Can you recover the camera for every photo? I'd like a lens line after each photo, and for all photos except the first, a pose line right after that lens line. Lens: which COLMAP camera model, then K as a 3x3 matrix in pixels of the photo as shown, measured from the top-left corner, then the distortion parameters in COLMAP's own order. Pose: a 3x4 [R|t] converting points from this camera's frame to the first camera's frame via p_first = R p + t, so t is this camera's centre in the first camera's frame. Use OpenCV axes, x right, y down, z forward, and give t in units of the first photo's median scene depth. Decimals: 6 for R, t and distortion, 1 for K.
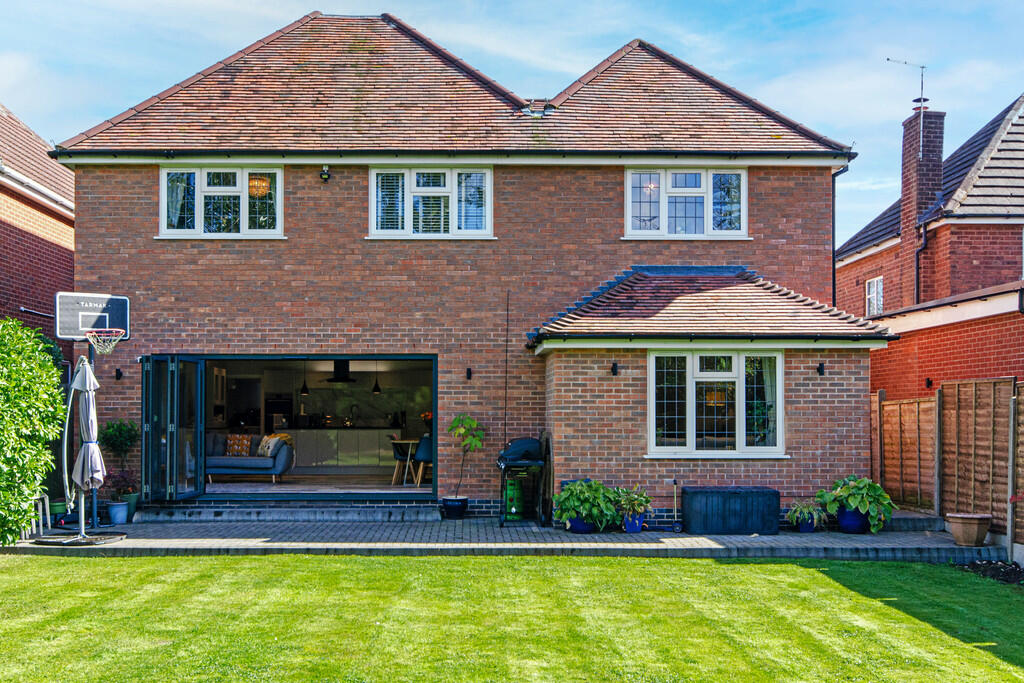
lens RADIAL K [[1153.8, 0, 511.0], [0, 1153.8, 425.2], [0, 0, 1]] dist [-0.008889, -0.008972]
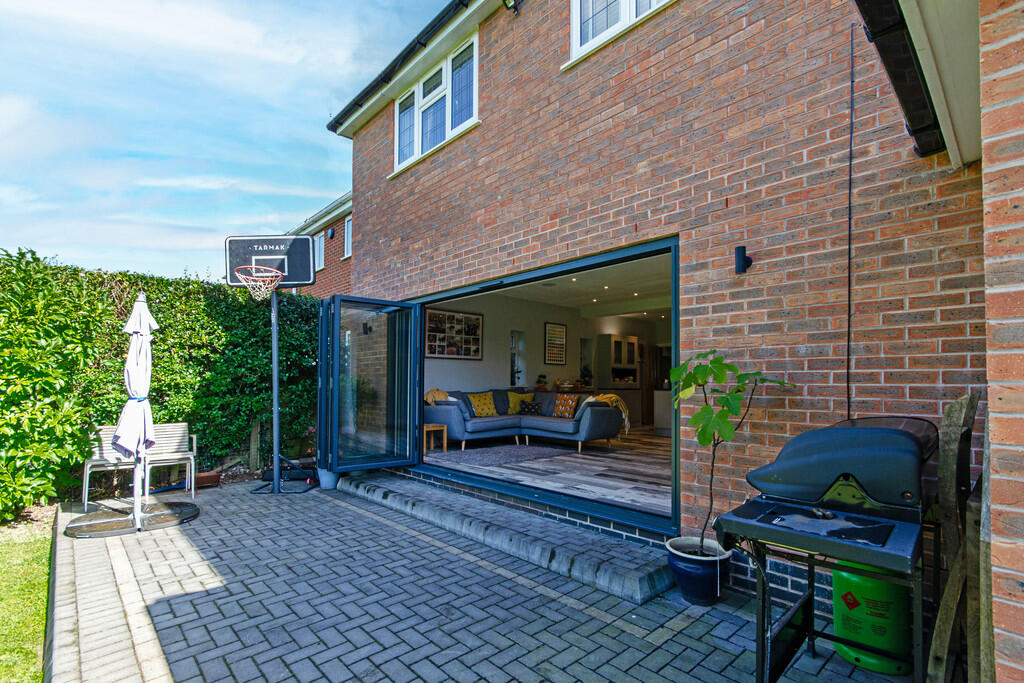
lens RADIAL K [[476.0, 0, 510.2], [0, 476.0, 372.6], [0, 0, 1]] dist [0.000862, 0.000156]
pose [[0.650740, -0.015254, -0.759147, 0.041586], [-0.007933, 0.999607, -0.026886, 0.002726], [0.759259, 0.023518, 0.650364, 0.823080]]
